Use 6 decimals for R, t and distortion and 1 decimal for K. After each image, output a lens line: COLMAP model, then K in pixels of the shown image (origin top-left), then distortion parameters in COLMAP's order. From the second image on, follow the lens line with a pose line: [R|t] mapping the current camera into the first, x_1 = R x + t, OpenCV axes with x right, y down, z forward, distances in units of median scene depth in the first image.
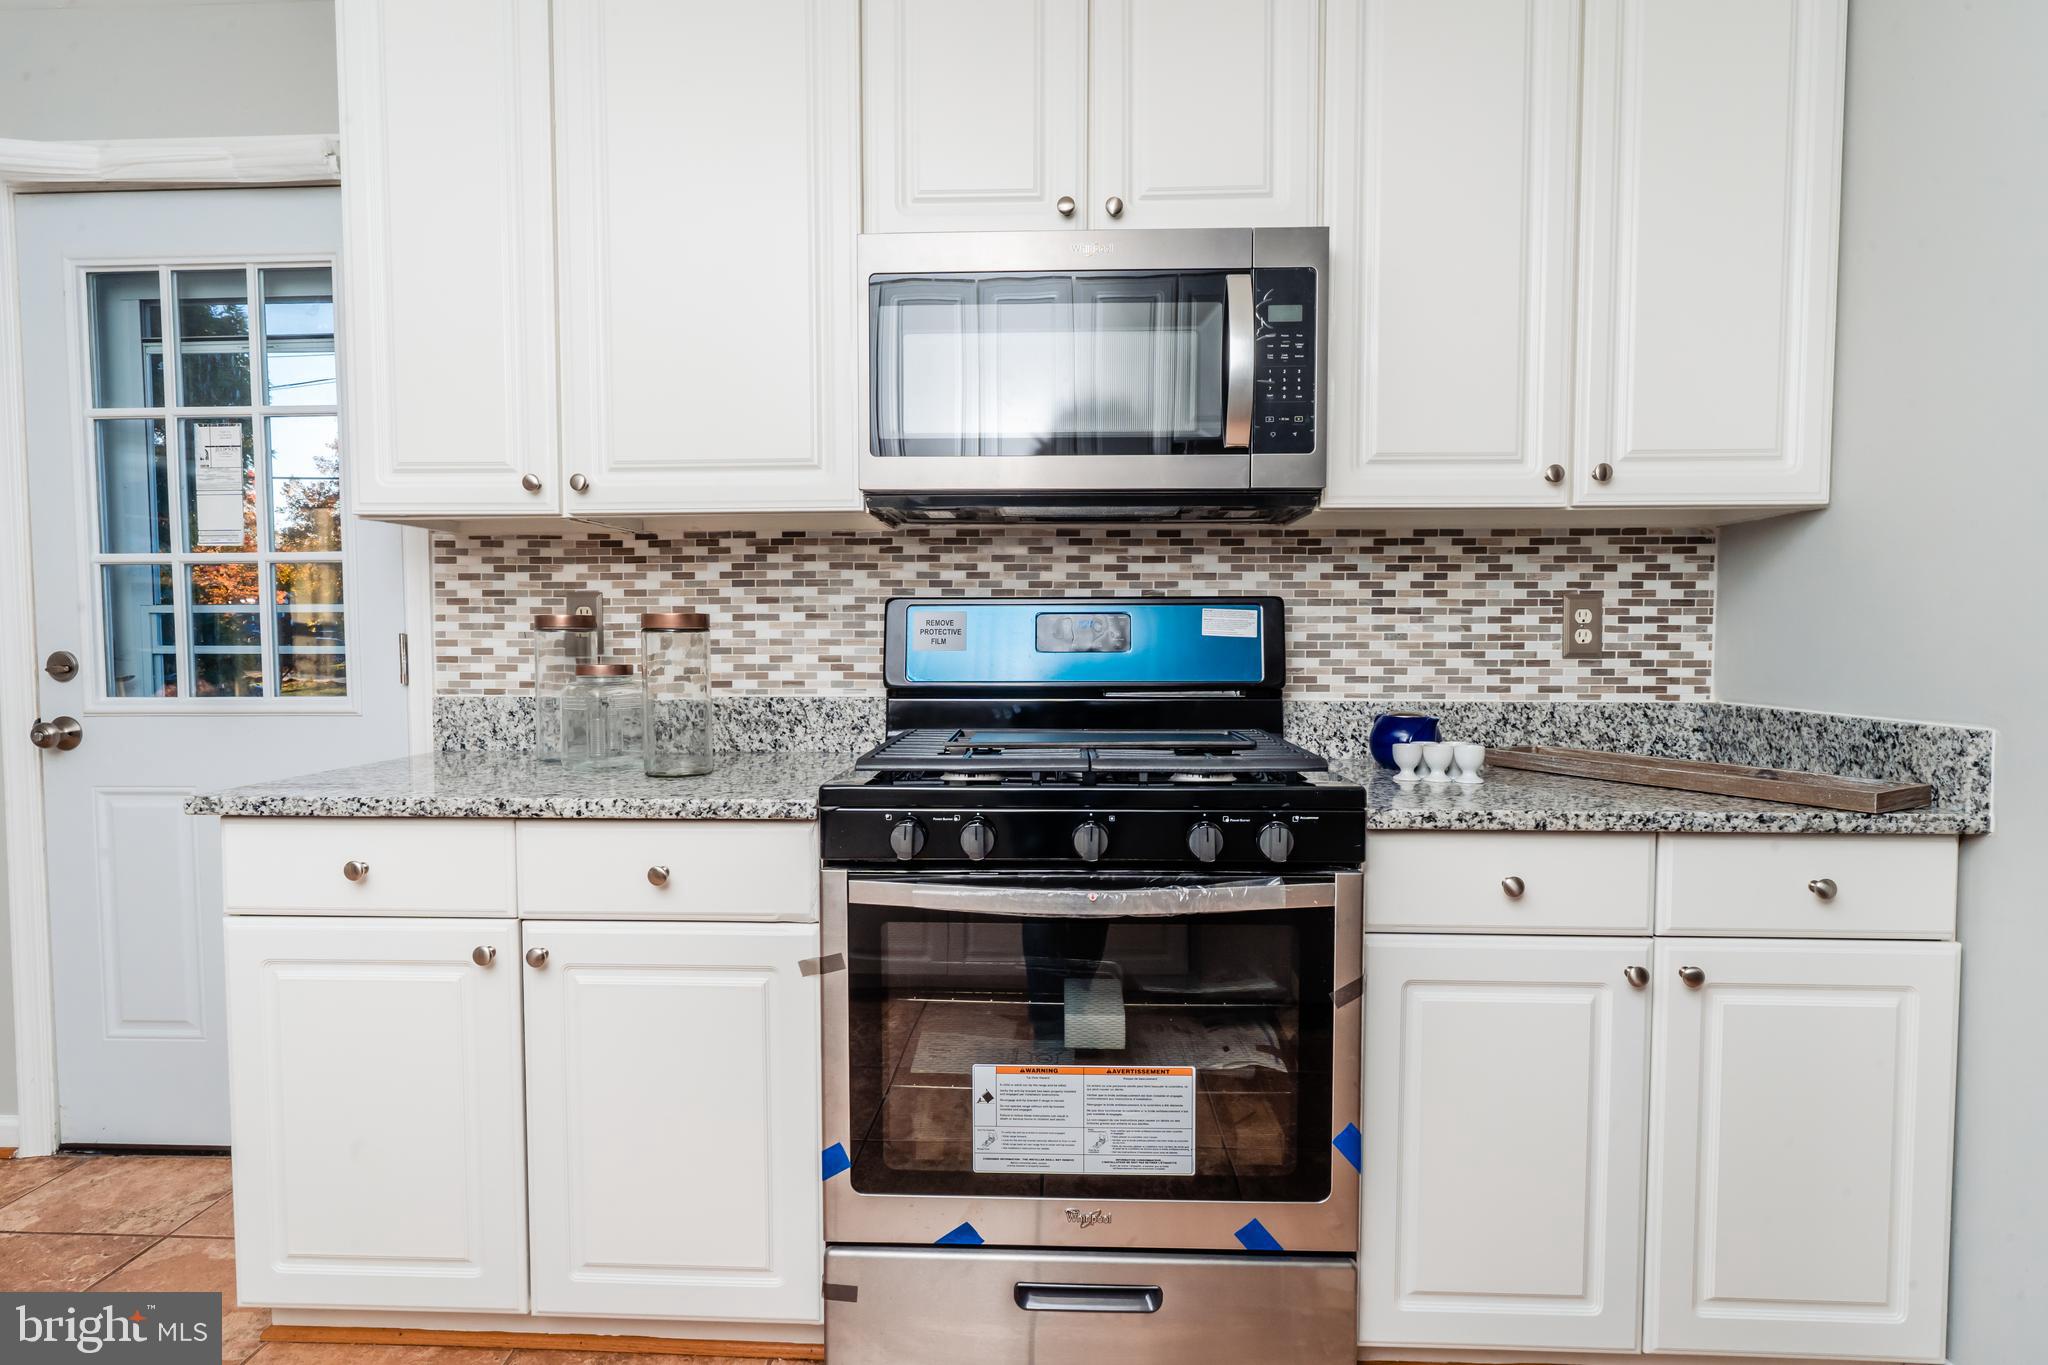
lens RADIAL K [[1075.1, 0, 1015.3], [0, 1075.1, 680.3], [0, 0, 1]] dist [-0.012460, 0.009012]
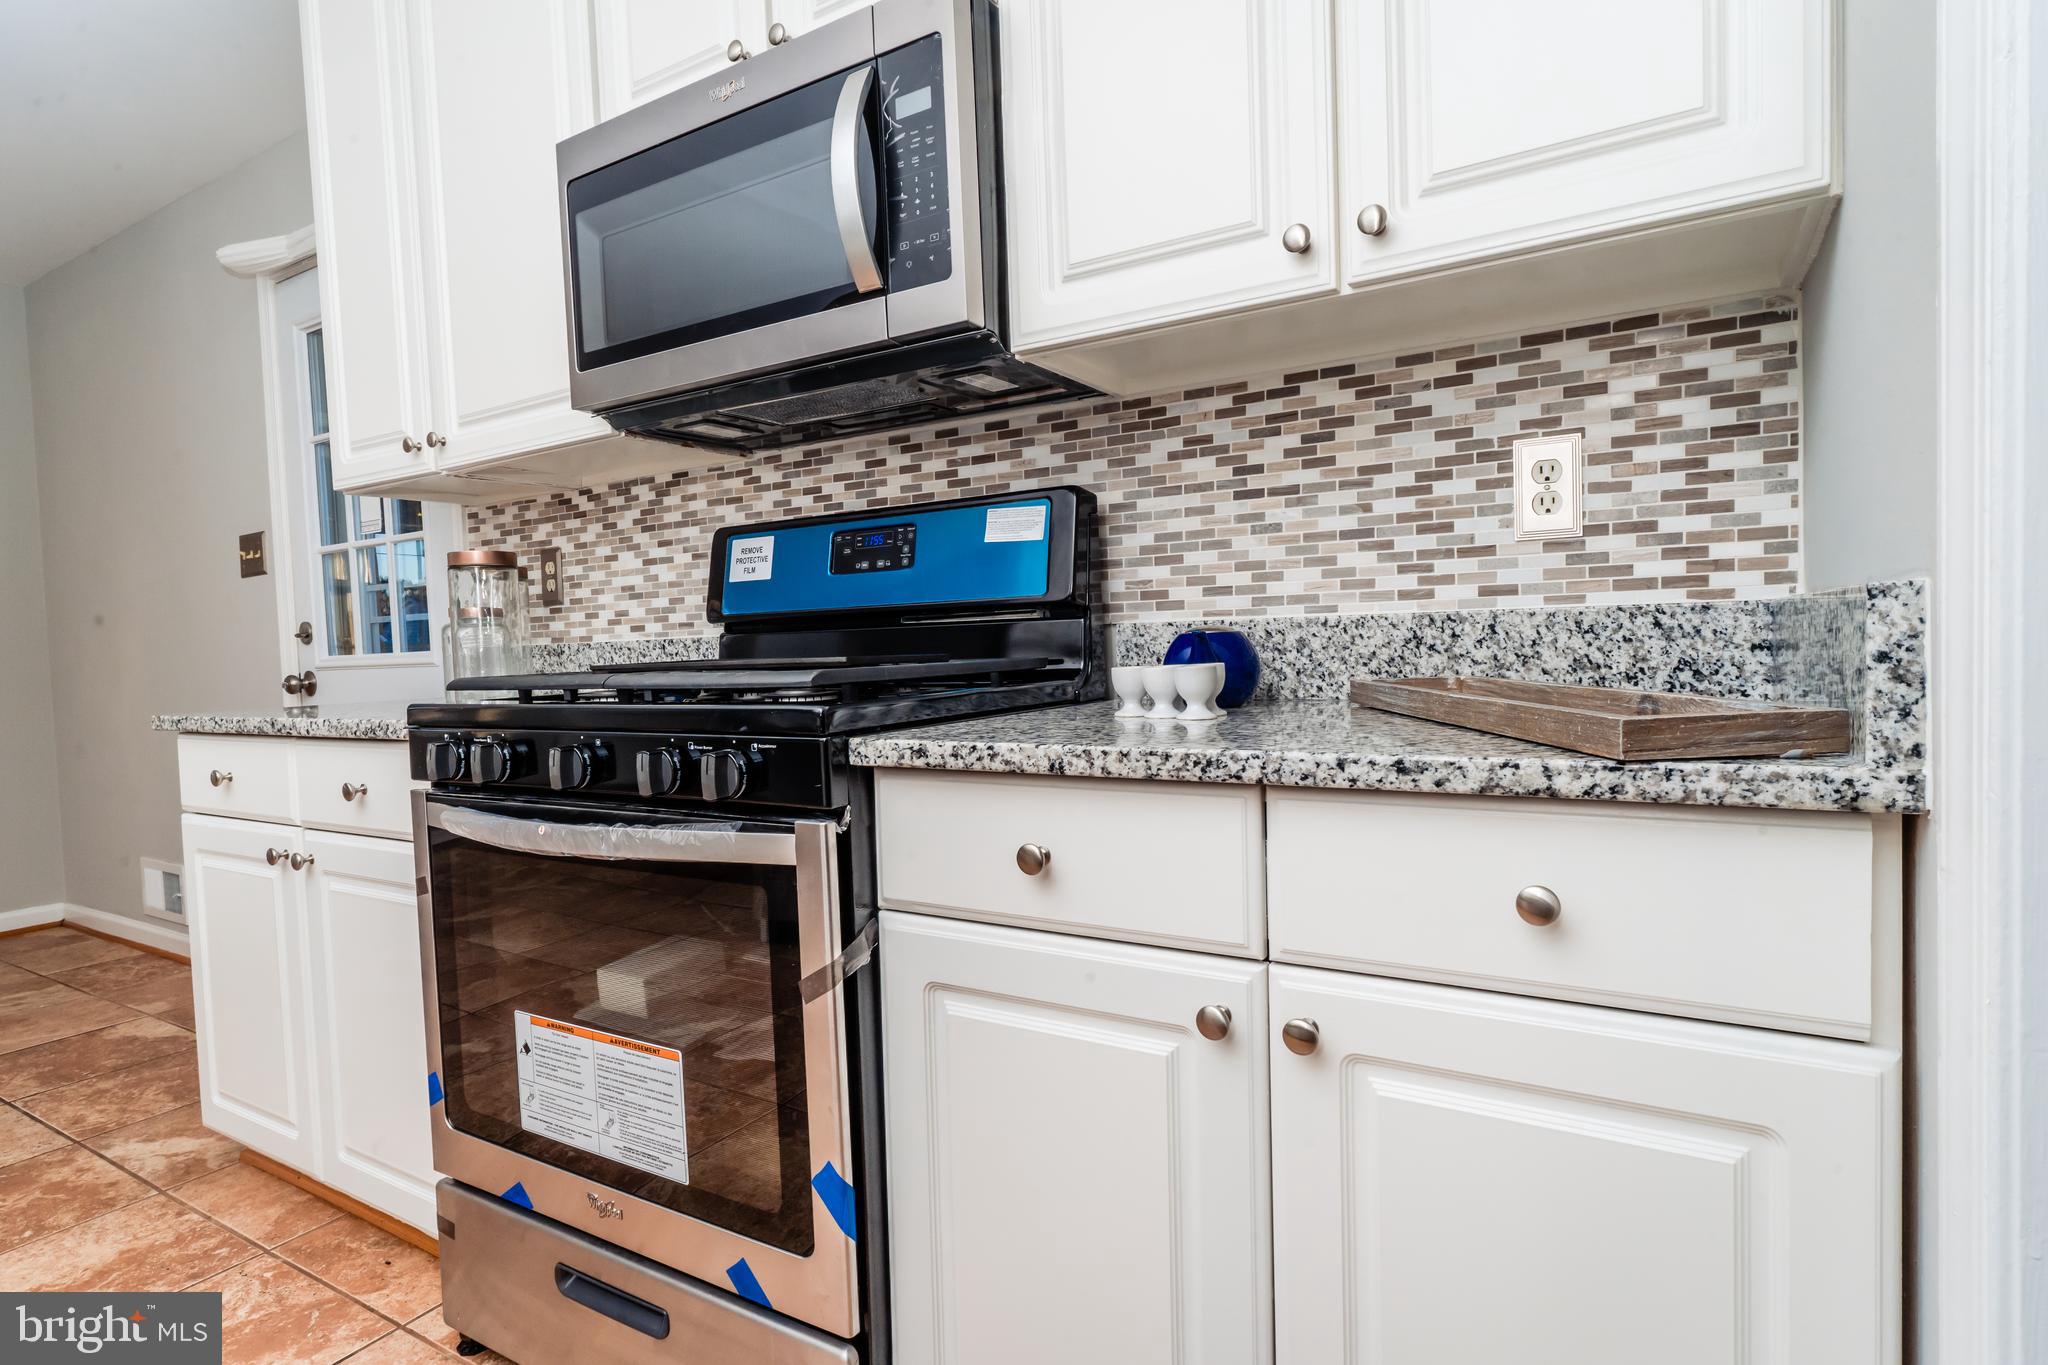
lens RADIAL K [[1050.1, 0, 1020.4], [0, 1050.1, 677.7], [0, 0, 1]] dist [-0.011946, 0.008965]
pose [[0.875540, -0.010942, -0.483021, 0.550838], [0.012491, 0.999922, -0.000011, 0.057427], [0.482983, -0.006024, 0.875609, 0.306714]]
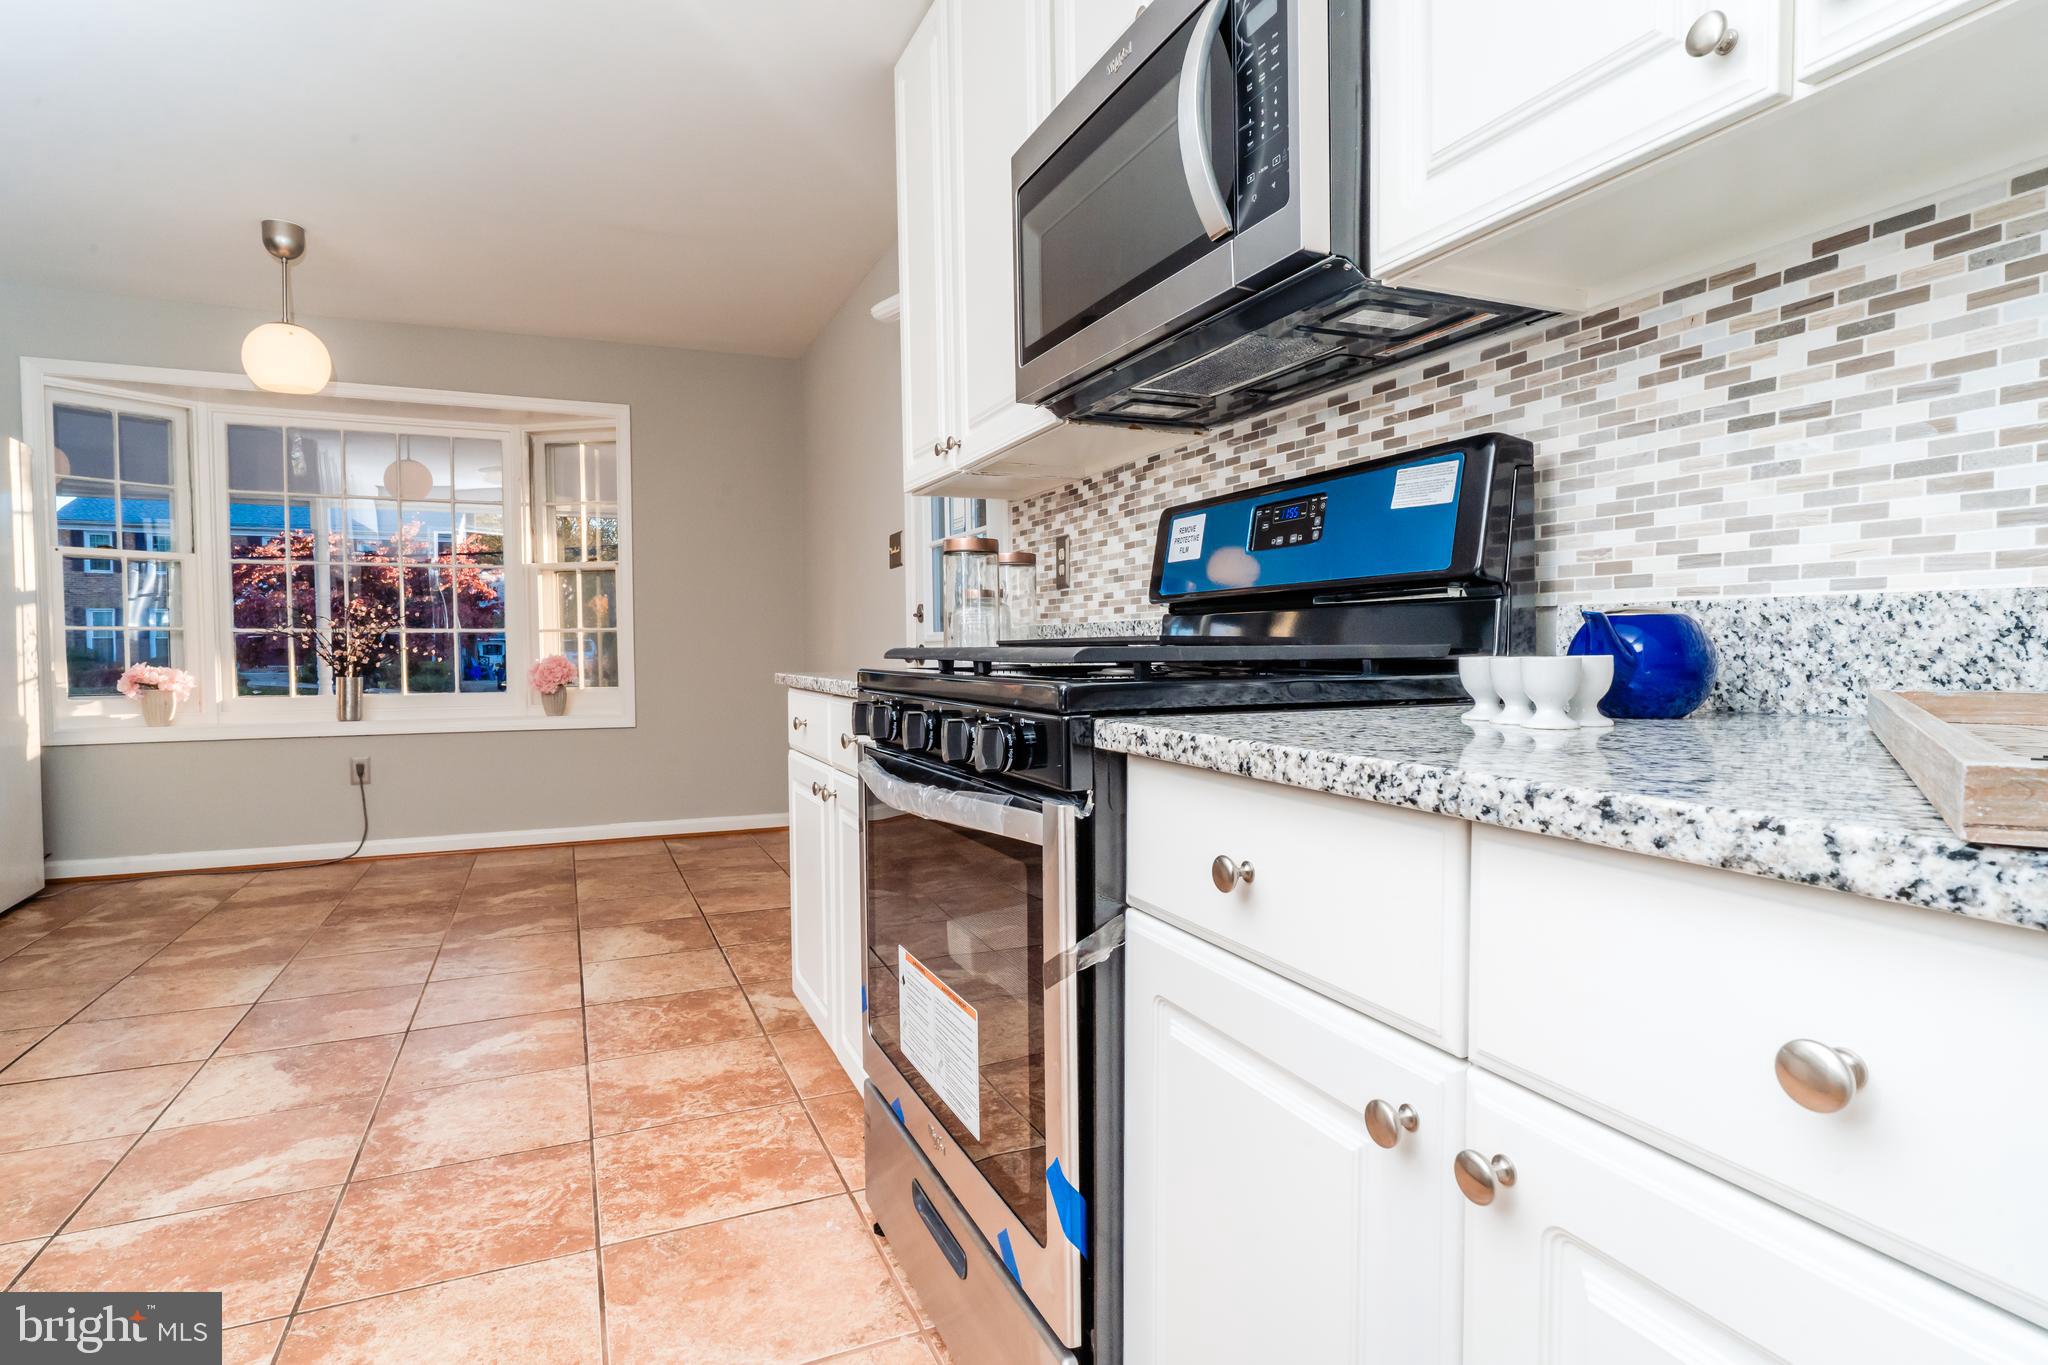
lens RADIAL K [[1050.1, 0, 1020.4], [0, 1050.1, 677.7], [0, 0, 1]] dist [-0.011946, 0.008965]
pose [[0.436108, 0.026372, -0.899508, 0.646307], [-0.031547, 0.999404, 0.014006, 0.061368], [0.899341, 0.022269, 0.436680, 0.472537]]
